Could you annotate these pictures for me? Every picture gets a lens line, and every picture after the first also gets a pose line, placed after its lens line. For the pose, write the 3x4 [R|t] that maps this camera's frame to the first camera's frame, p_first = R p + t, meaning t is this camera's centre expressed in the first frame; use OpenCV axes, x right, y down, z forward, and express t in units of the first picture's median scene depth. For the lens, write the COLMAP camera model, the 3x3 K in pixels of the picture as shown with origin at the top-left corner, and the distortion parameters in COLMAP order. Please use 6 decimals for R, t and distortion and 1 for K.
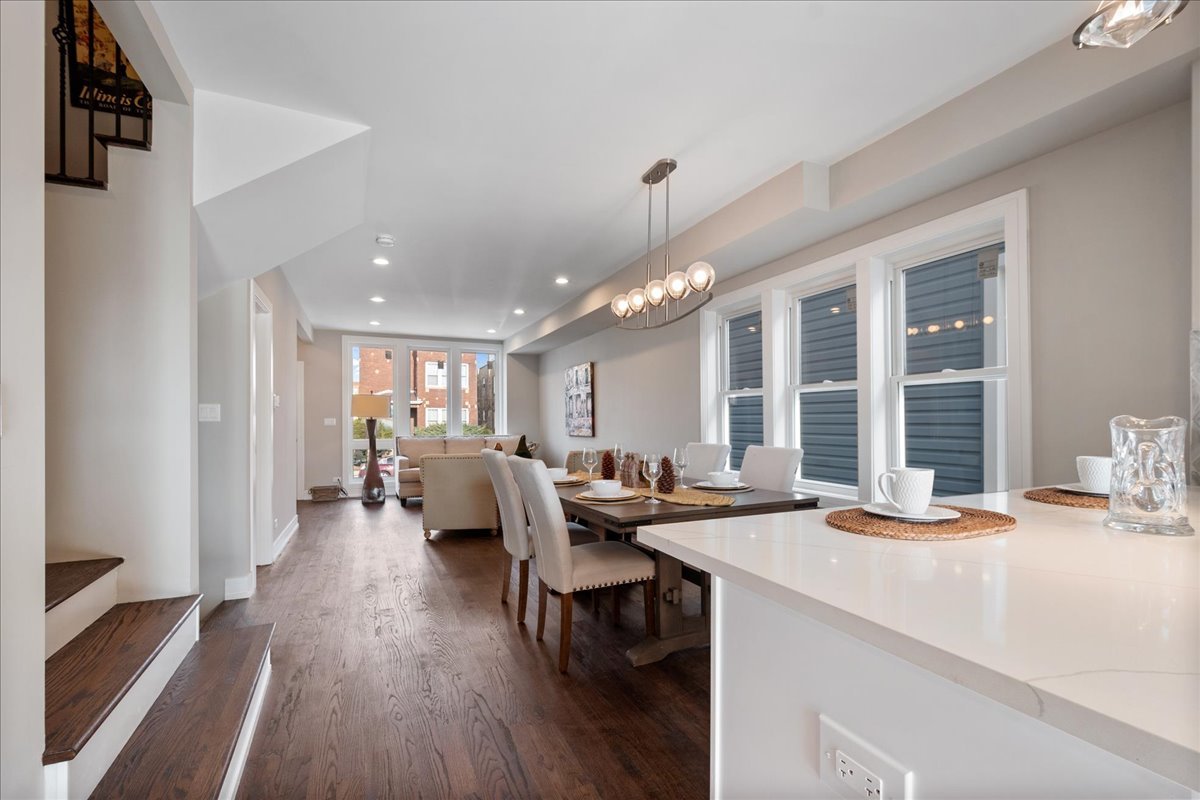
lens RADIAL K [[521.5, 0, 607.3], [0, 521.5, 431.7], [0, 0, 1]] dist [0.003454, 0.000168]
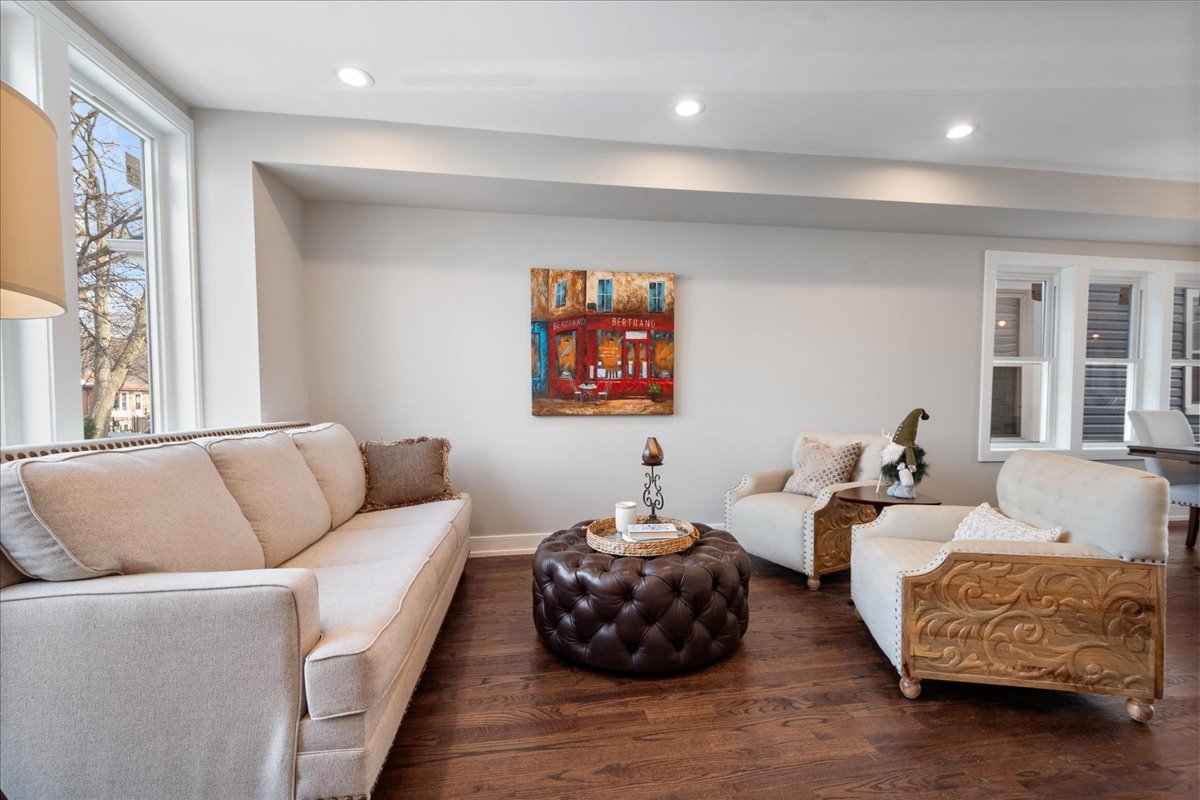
lens RADIAL K [[522.6, 0, 610.7], [0, 522.6, 412.6], [0, 0, 1]] dist [0.004403, -0.000278]
pose [[0.278733, -0.018652, 0.960187, -0.867021], [0.017186, 0.999748, 0.014431, -0.002148], [-0.960215, 0.012479, 0.278983, 1.408975]]
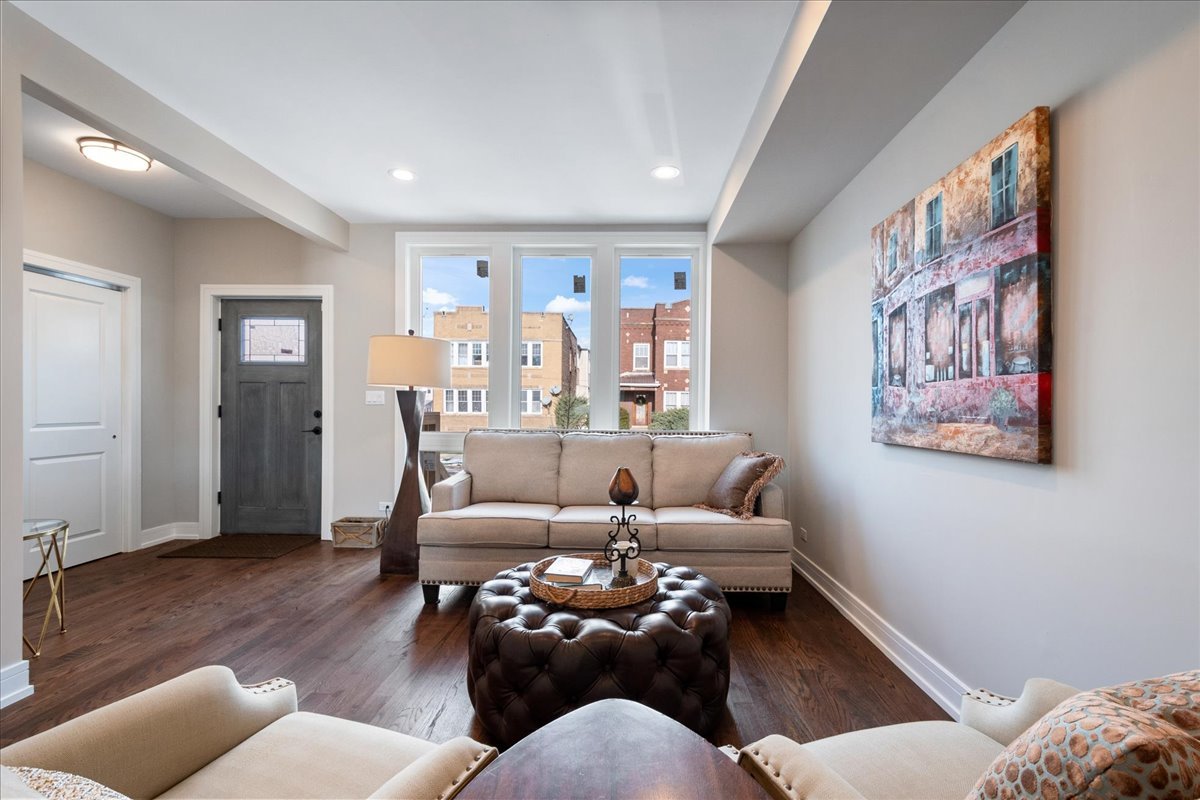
lens RADIAL K [[522.6, 0, 610.7], [0, 522.6, 412.6], [0, 0, 1]] dist [0.004403, -0.000278]
pose [[0.892244, 0.016480, -0.451253, -0.135895], [-0.020875, 0.999771, -0.004763, -0.010450], [0.451071, 0.013670, 0.892383, 1.133696]]
